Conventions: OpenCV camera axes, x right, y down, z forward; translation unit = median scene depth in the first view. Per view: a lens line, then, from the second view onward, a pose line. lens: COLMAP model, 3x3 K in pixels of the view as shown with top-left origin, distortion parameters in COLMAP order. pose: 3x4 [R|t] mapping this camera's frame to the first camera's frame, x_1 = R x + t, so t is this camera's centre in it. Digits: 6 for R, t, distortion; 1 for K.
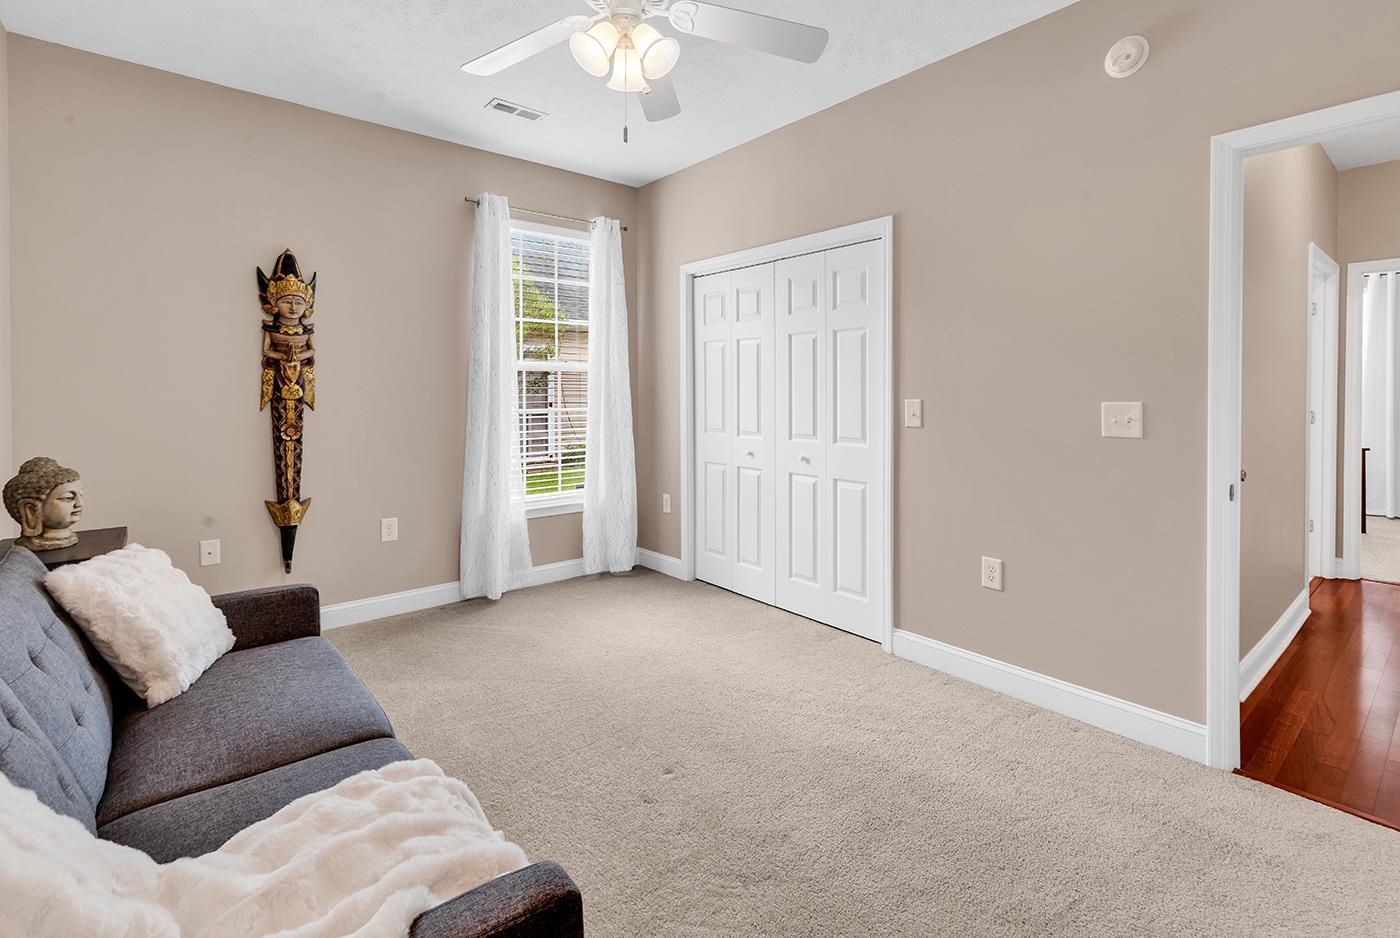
lens RADIAL K [[651.7, 0, 703.3], [0, 651.7, 397.6], [0, 0, 1]] dist [0.011192, -0.005097]
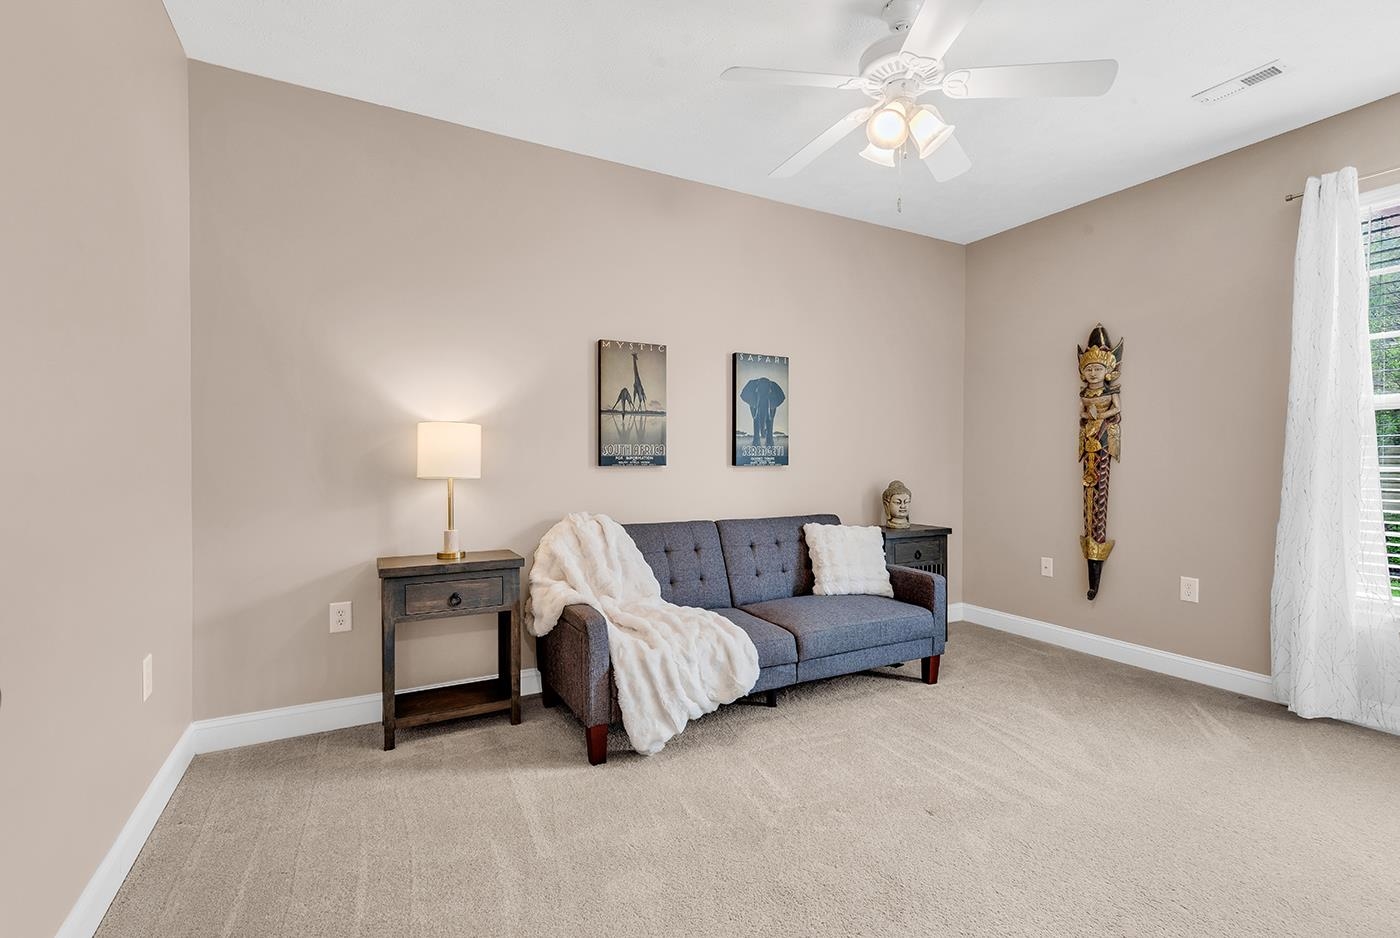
lens RADIAL K [[651.7, 0, 700.7], [0, 651.7, 468.1], [0, 0, 1]] dist [0.011192, -0.005097]
pose [[-0.207567, 0.015164, -0.978103, 0.649210], [-0.007439, 0.999826, 0.017079, 0.016236], [0.978193, 0.010821, -0.207418, 0.543038]]
